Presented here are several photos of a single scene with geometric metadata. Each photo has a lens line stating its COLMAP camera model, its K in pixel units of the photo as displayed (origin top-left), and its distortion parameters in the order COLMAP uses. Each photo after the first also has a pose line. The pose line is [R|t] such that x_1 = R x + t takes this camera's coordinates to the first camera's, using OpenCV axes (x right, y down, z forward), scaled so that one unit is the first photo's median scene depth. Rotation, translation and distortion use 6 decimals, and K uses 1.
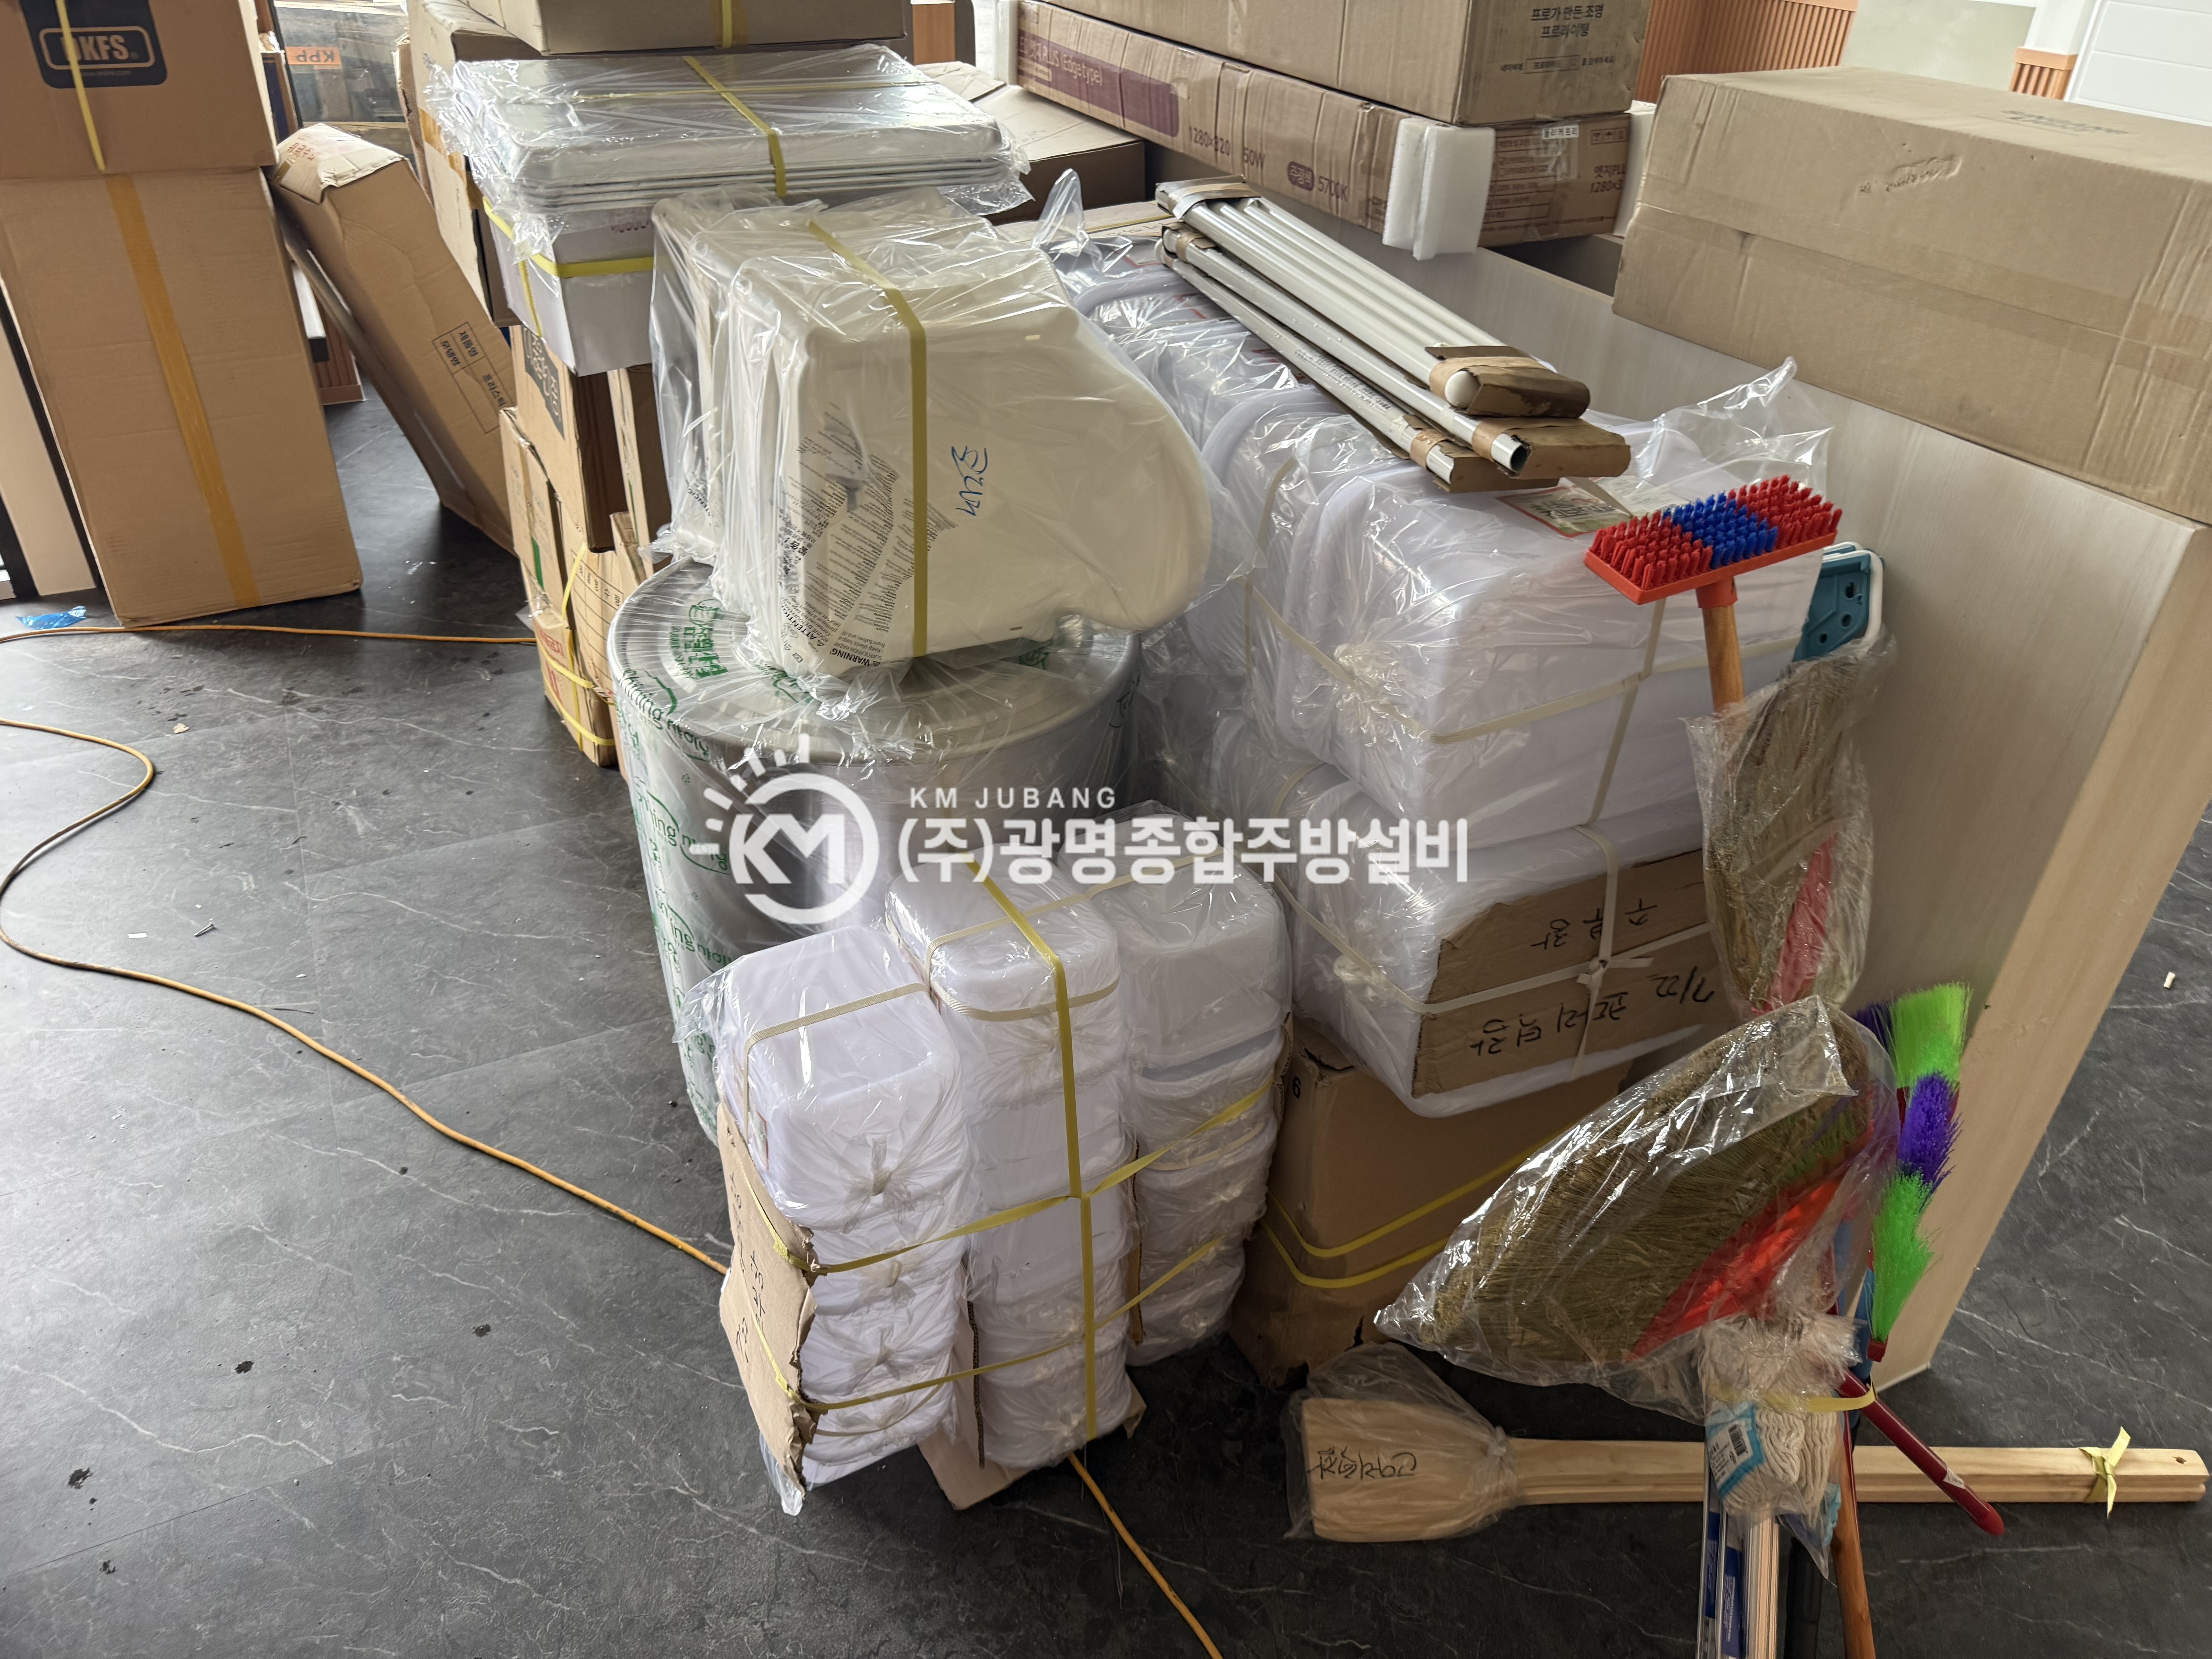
lens RADIAL K [[1567.5, 0, 1101.1], [0, 1567.5, 826.5], [0, 0, 1]] dist [-0.003611, -0.000500]
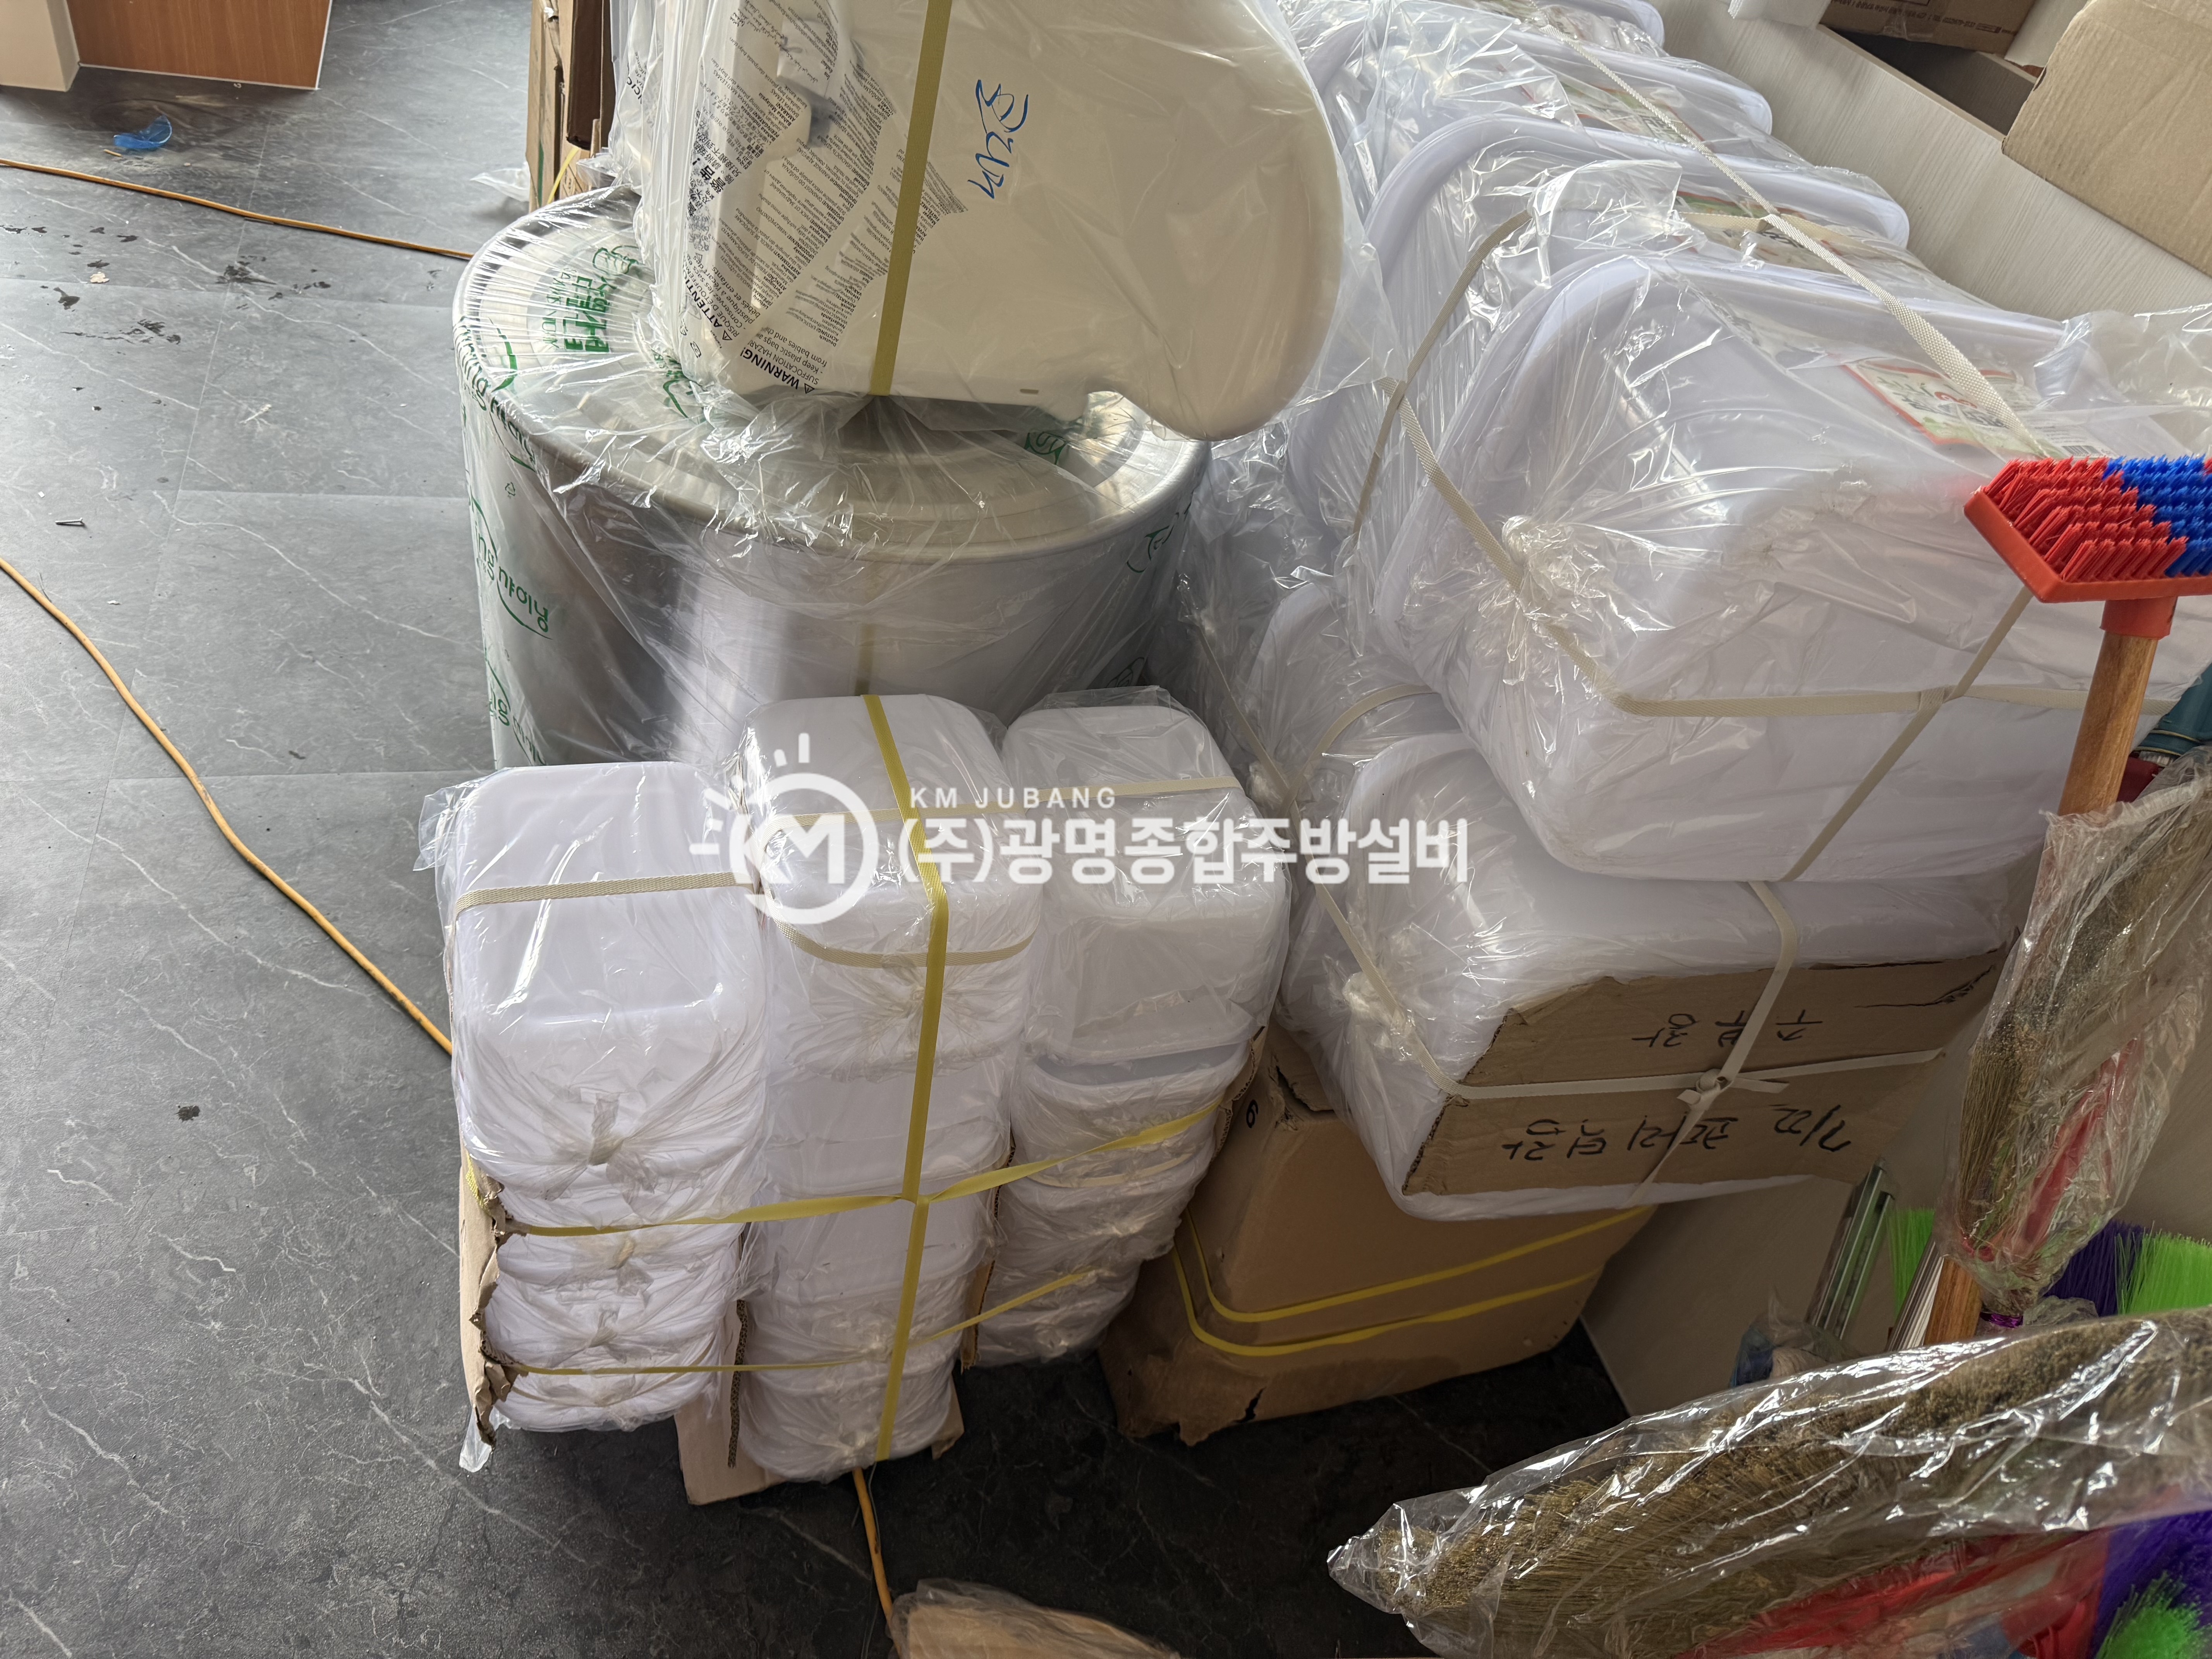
lens RADIAL K [[1526.0, 0, 1105.3], [0, 1526.0, 842.3], [0, 0, 1]] dist [-0.004695, -0.000390]
pose [[0.967832, 0.251038, -0.016789, 0.040061], [-0.246051, 0.958318, 0.145209, -0.042947], [0.052542, -0.136407, 0.989259, 0.323282]]
